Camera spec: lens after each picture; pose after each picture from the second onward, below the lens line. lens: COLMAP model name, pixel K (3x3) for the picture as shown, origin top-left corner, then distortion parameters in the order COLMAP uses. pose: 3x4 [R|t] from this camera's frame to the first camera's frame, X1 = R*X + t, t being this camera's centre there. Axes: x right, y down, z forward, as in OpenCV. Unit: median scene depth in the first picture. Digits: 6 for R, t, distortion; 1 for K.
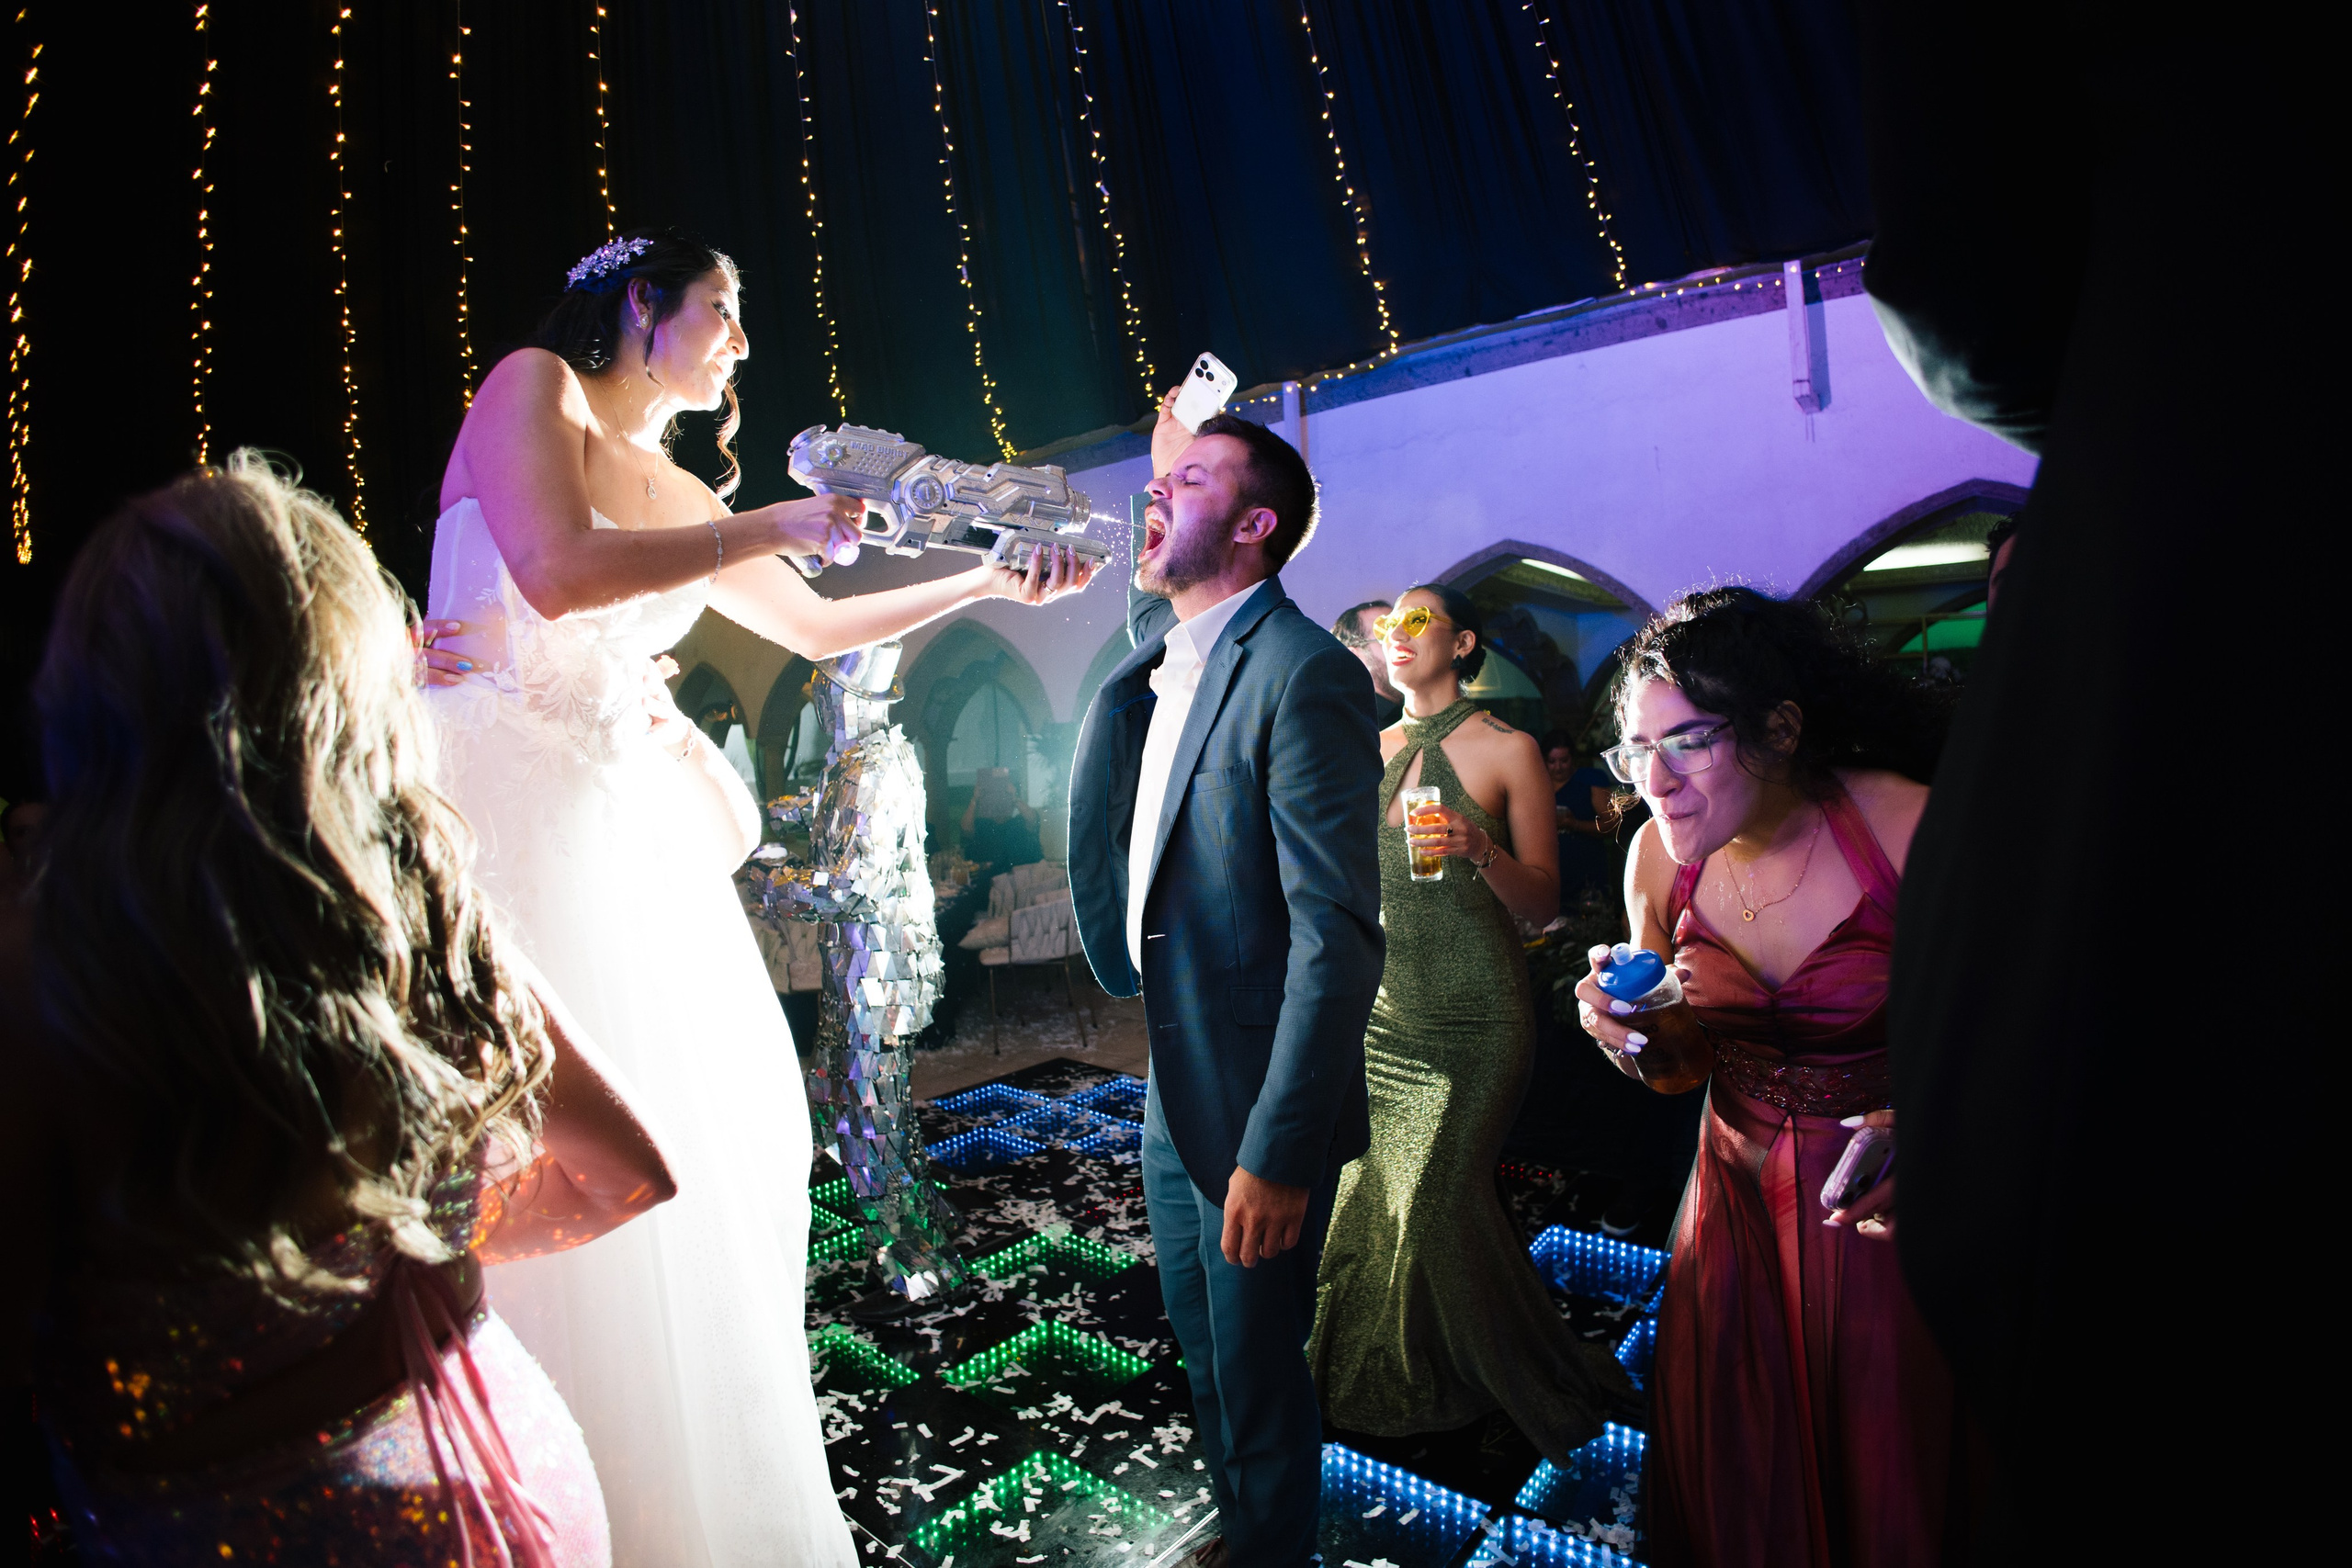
lens RADIAL K [[1104.2, 0, 1176.0], [0, 1104.2, 784.0], [0, 0, 1]] dist [-0.129804, 0.024533]
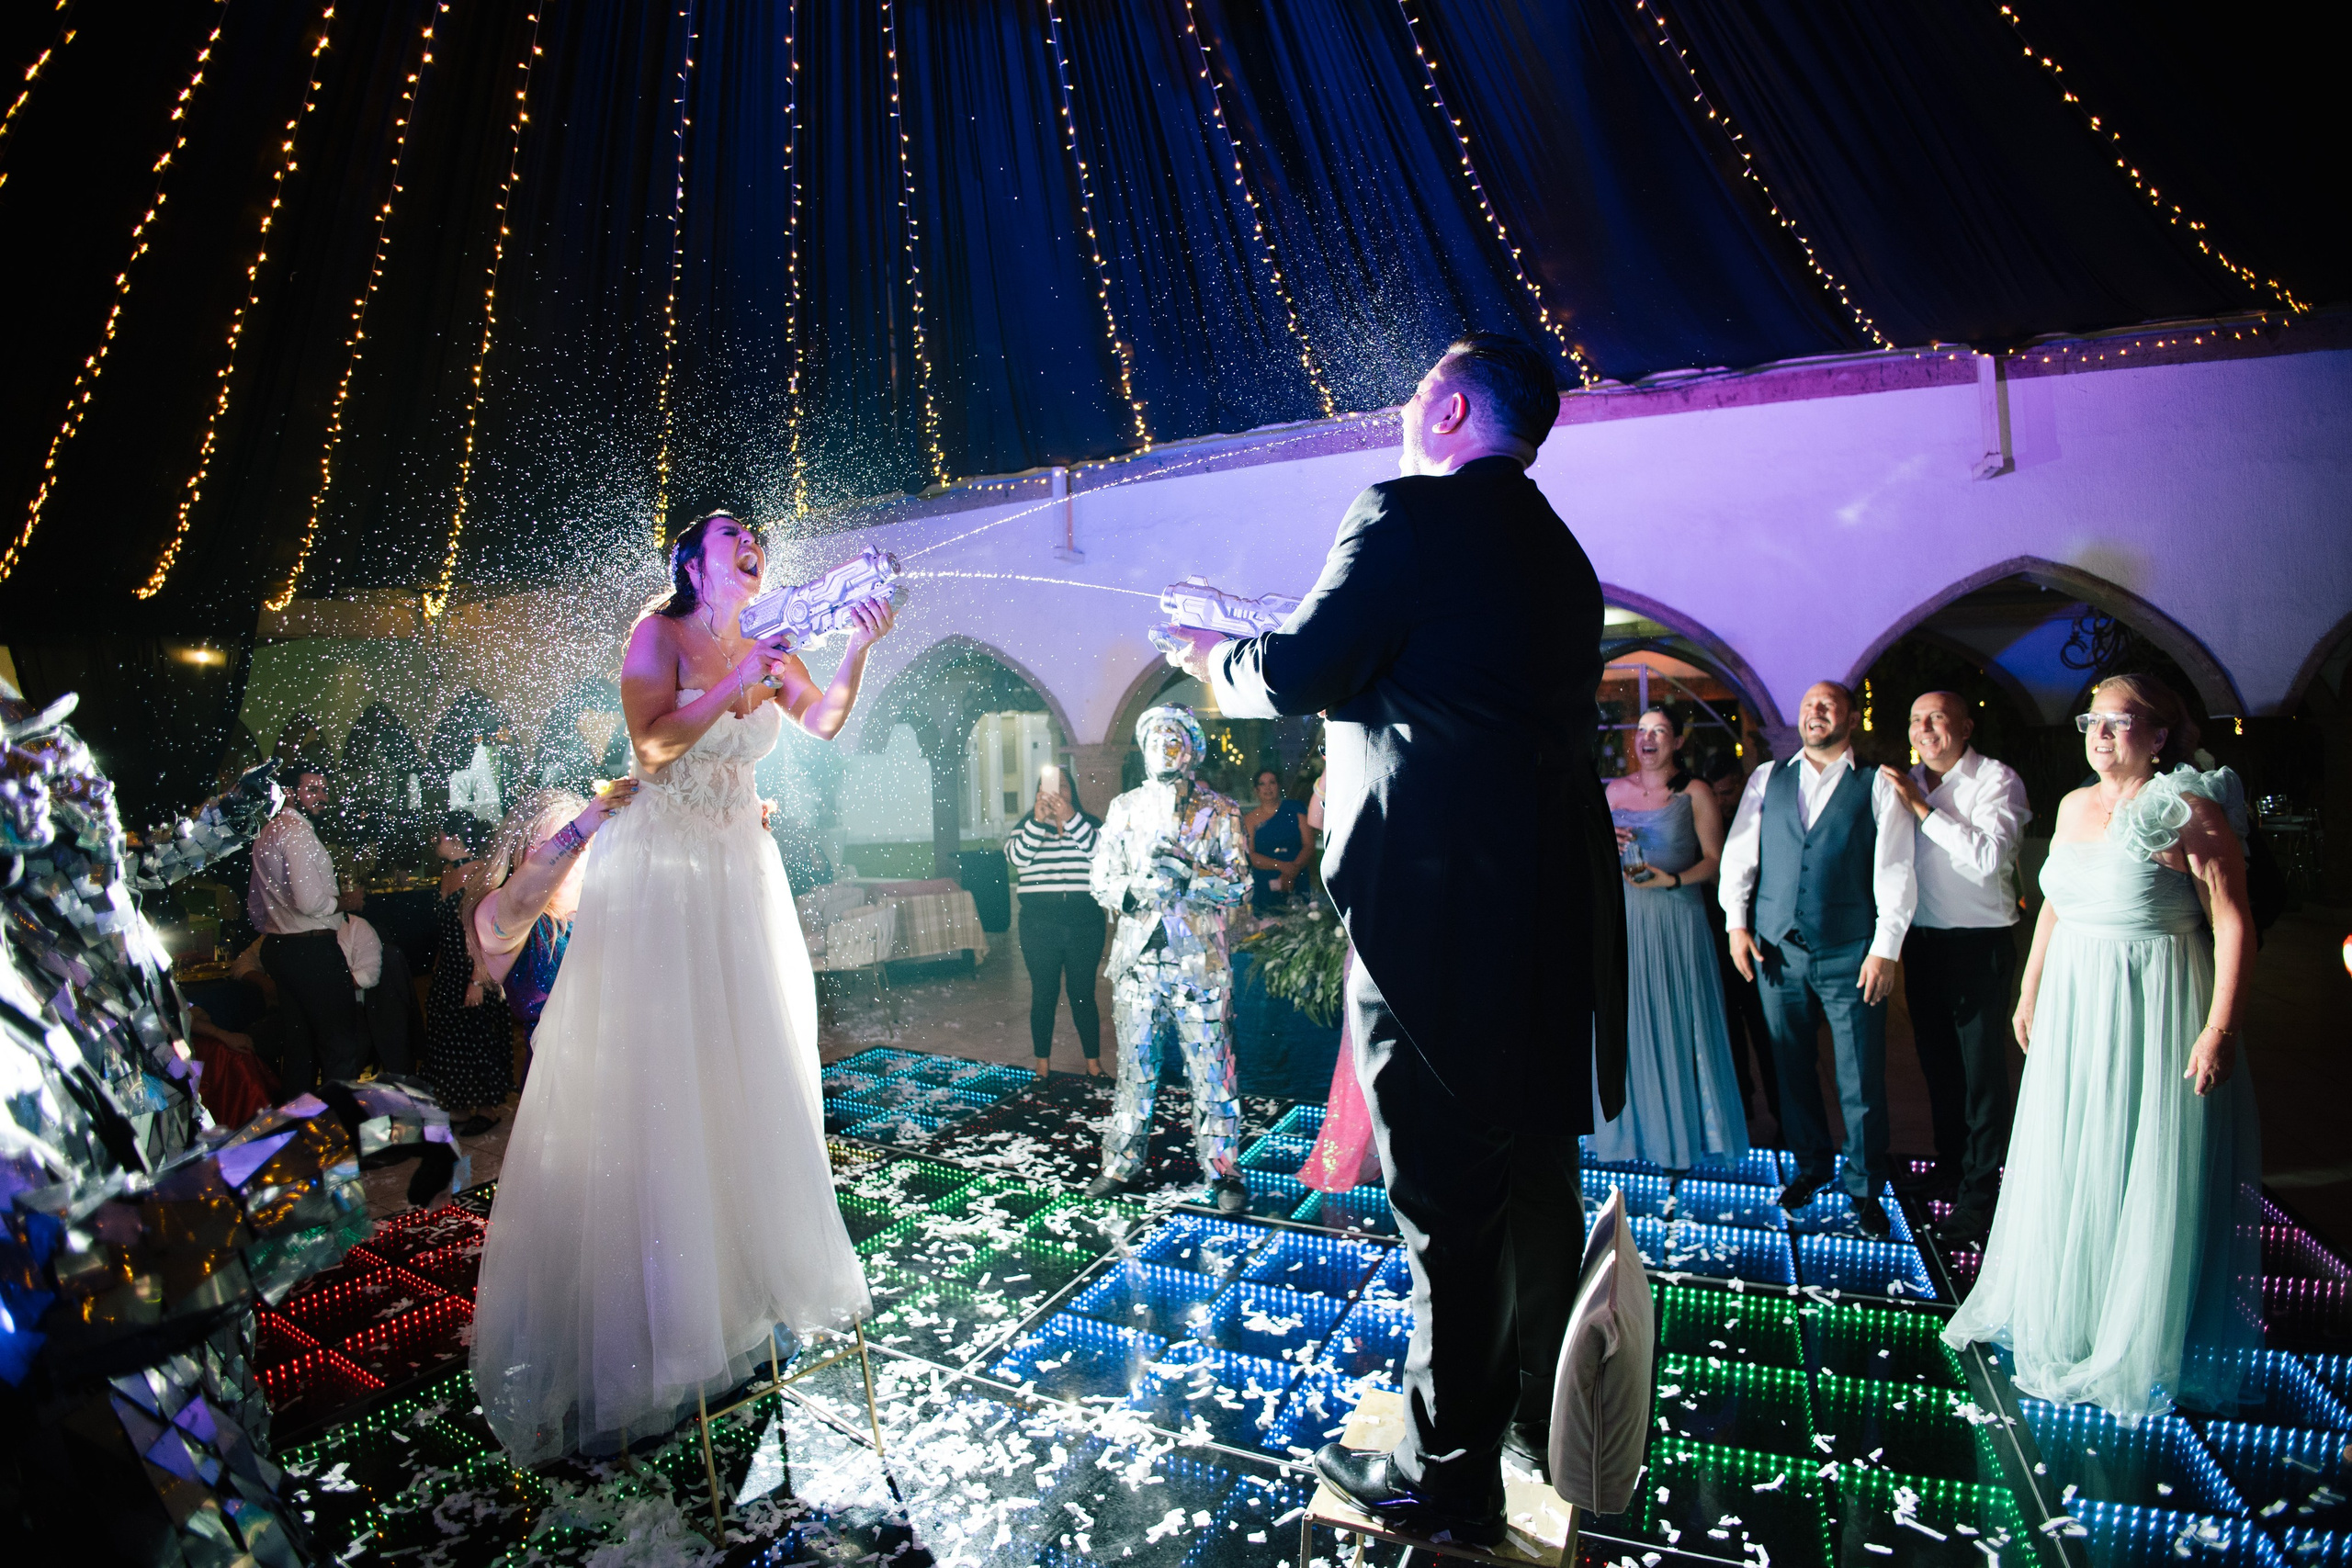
lens RADIAL K [[1101.7, 0, 1176.5], [0, 1101.7, 786.2], [0, 0, 1]] dist [-0.130151, 0.024492]
pose [[0.972975, -0.001104, 0.230906, -0.058926], [0.003026, 0.999964, -0.007970, -0.024539], [-0.230889, 0.008454, 0.972943, -0.233914]]
